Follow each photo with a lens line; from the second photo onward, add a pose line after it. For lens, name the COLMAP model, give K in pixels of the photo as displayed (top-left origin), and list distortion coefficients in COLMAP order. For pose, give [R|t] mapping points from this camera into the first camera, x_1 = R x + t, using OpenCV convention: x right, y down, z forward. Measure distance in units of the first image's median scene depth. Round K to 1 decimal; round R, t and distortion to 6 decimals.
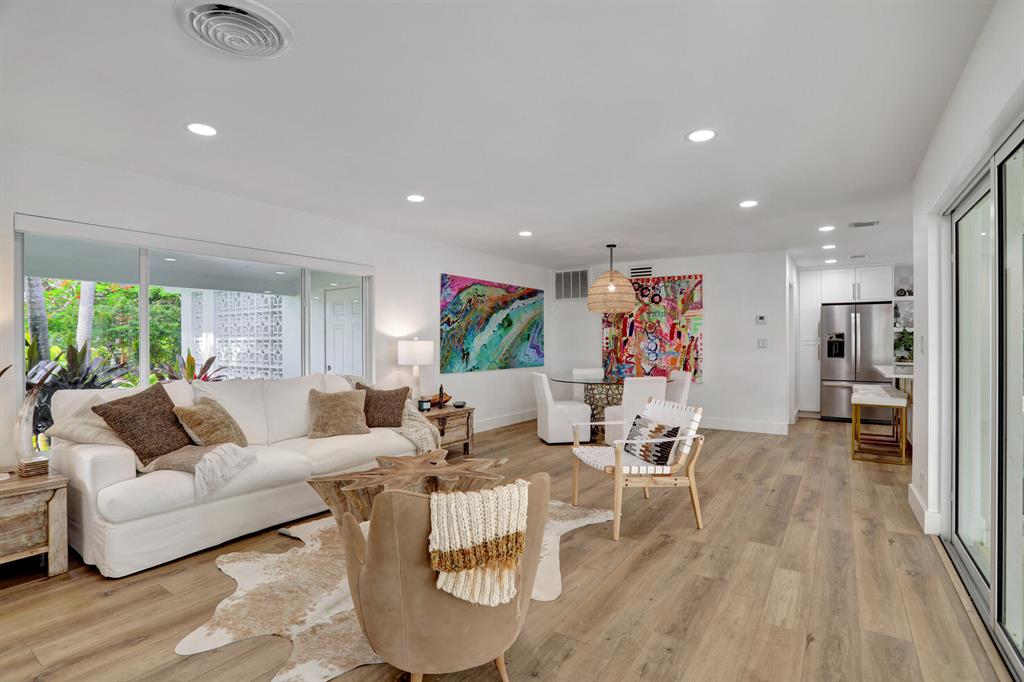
lens RADIAL K [[496.0, 0, 514.6], [0, 496.0, 339.8], [0, 0, 1]] dist [-0.073378, 0.030030]
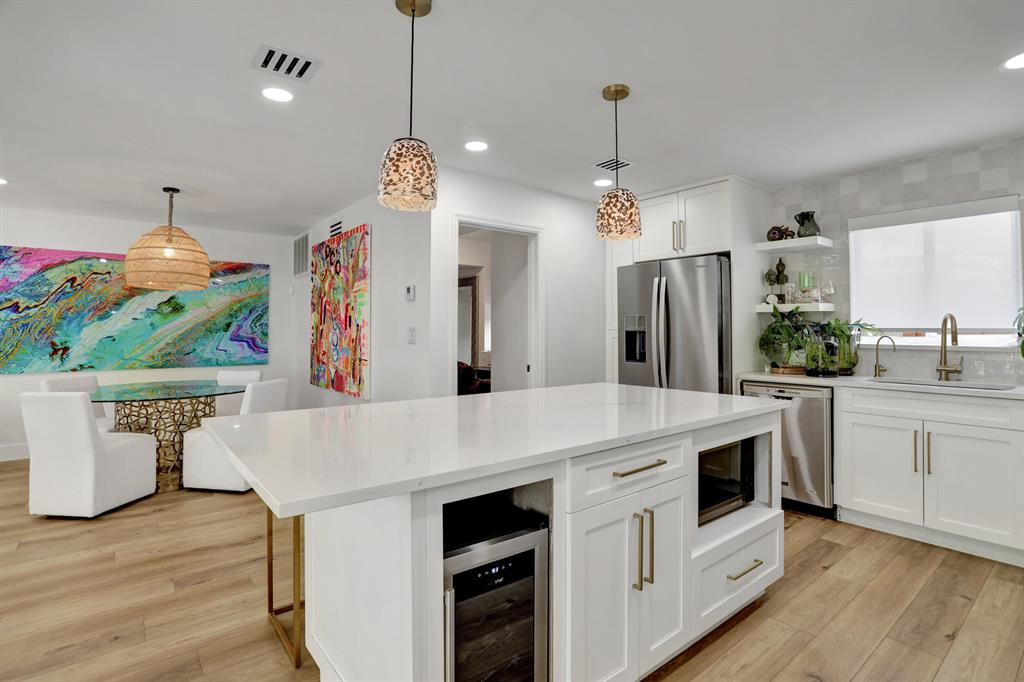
lens RADIAL K [[501.2, 0, 511.7], [0, 501.2, 314.9], [0, 0, 1]] dist [-0.079223, 0.033395]
pose [[0.955956, -0.012688, -0.293234, 0.738466], [0.004908, 0.999617, -0.027251, -0.000537], [0.293468, 0.024612, 0.955652, 0.457127]]
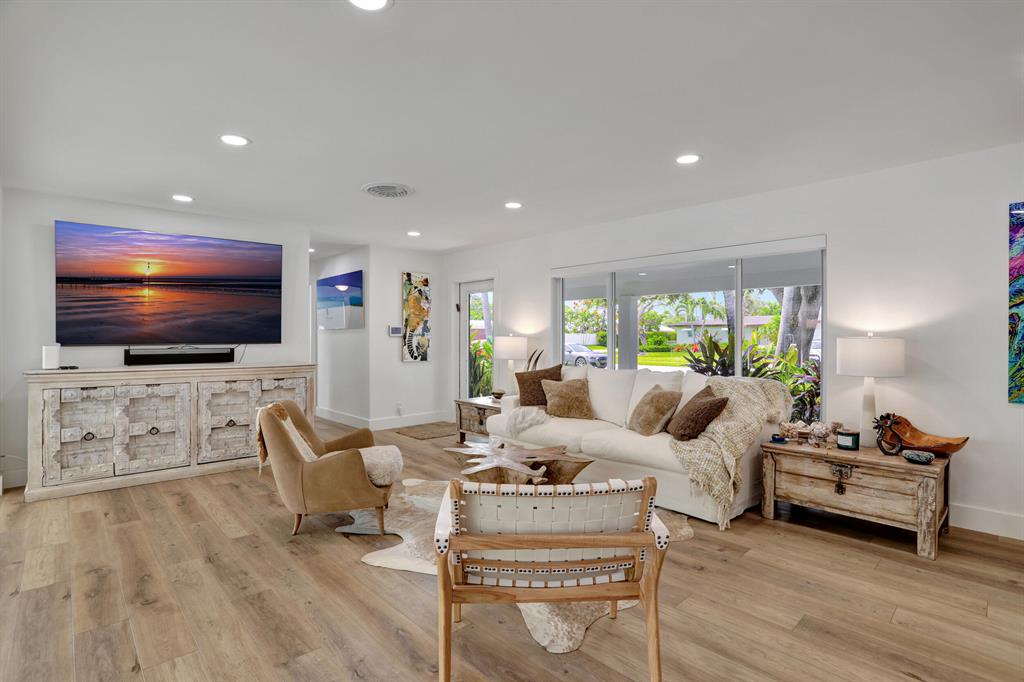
lens RADIAL K [[496.0, 0, 514.6], [0, 496.0, 339.8], [0, 0, 1]] dist [-0.073378, 0.030030]
pose [[-0.215418, 0.007157, -0.976496, 0.377031], [0.001656, 0.999974, 0.006964, -0.000327], [0.976520, -0.000117, -0.215425, 0.533841]]
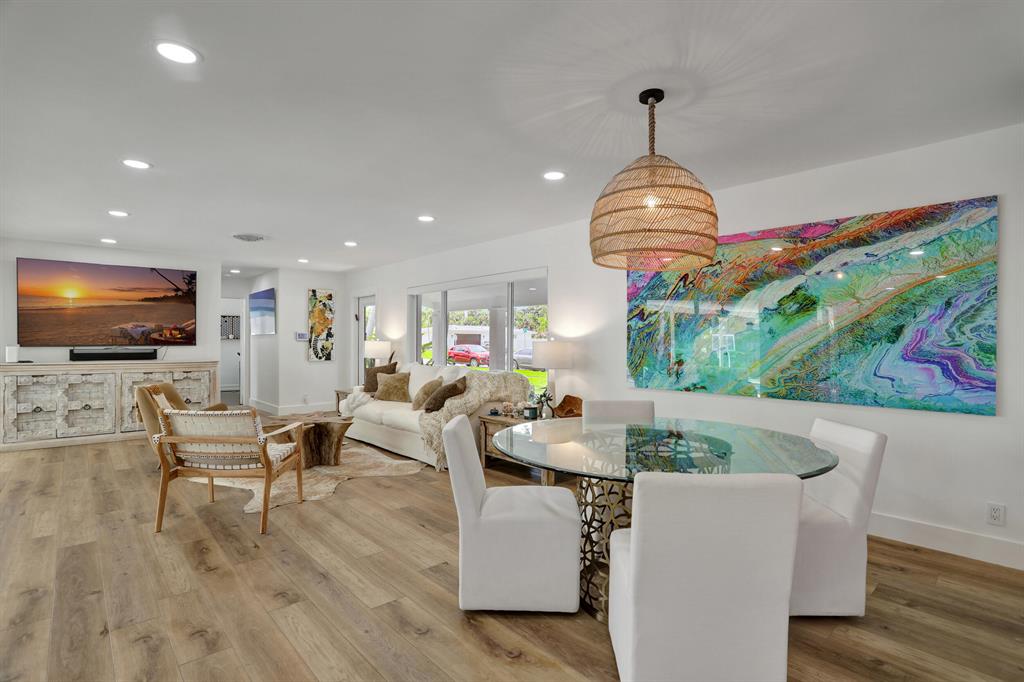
lens RADIAL K [[496.0, 0, 514.6], [0, 496.0, 339.8], [0, 0, 1]] dist [-0.073378, 0.030030]
pose [[-0.229492, -0.003617, -0.973304, 0.527671], [-0.000046, 0.999993, -0.003706, 0.001593], [0.973310, -0.000806, -0.229491, 0.877483]]
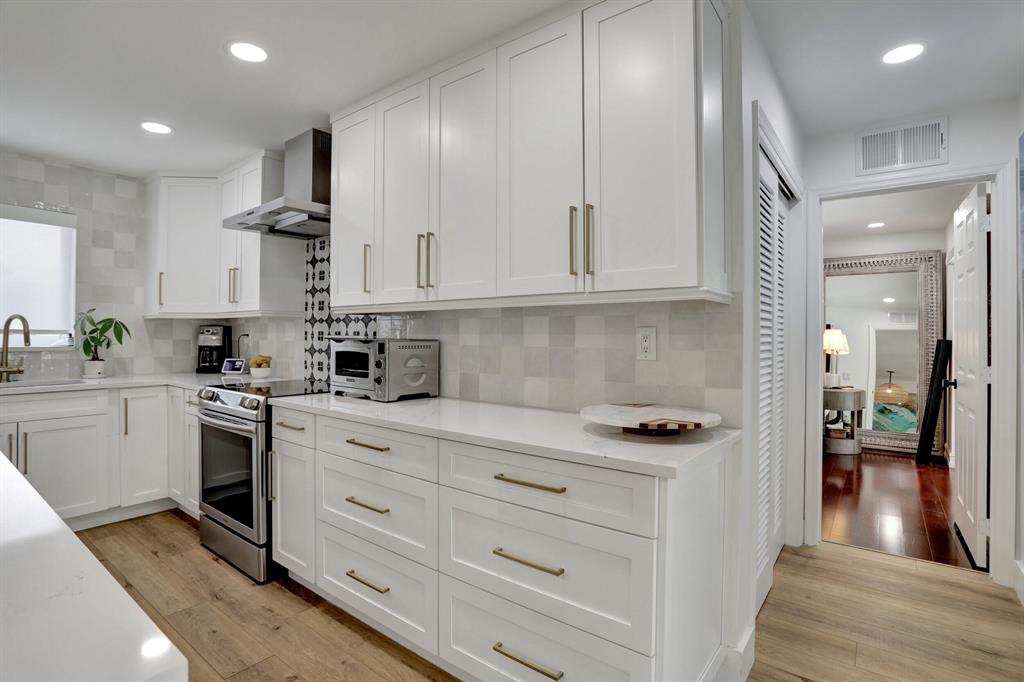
lens RADIAL K [[497.0, 0, 511.8], [0, 497.0, 335.2], [0, 0, 1]] dist [-0.074386, 0.029634]
pose [[0.064487, -0.004978, 0.997906, 0.586607], [-0.010312, 0.999931, 0.005655, -0.000072], [-0.997865, -0.010655, 0.064431, 0.511388]]
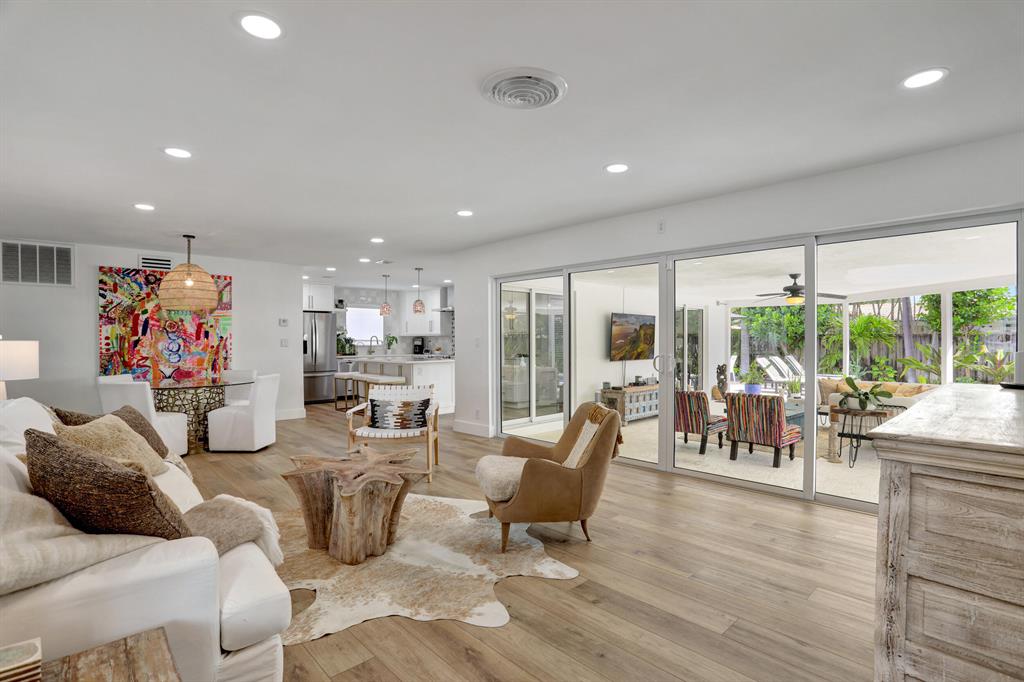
lens RADIAL K [[496.0, 0, 514.6], [0, 496.0, 339.8], [0, 0, 1]] dist [-0.073378, 0.030030]
pose [[0.214523, -0.001779, 0.976717, -0.486077], [0.001486, 0.999998, 0.001495, -0.000350], [-0.976718, 0.001130, 0.214525, 0.198262]]
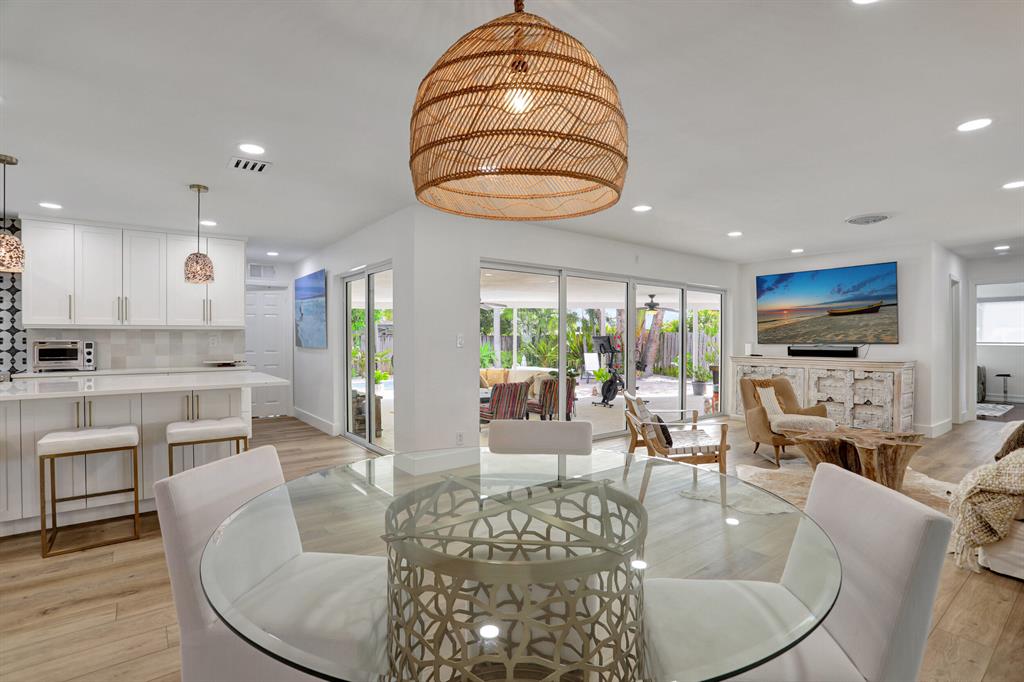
lens RADIAL K [[496.0, 0, 514.6], [0, 496.0, 339.8], [0, 0, 1]] dist [-0.073378, 0.030030]
pose [[-0.949048, 0.000355, 0.315132, 0.112462], [-0.000388, 0.999997, -0.002293, 0.004164], [-0.315132, -0.002299, -0.949045, 1.078852]]
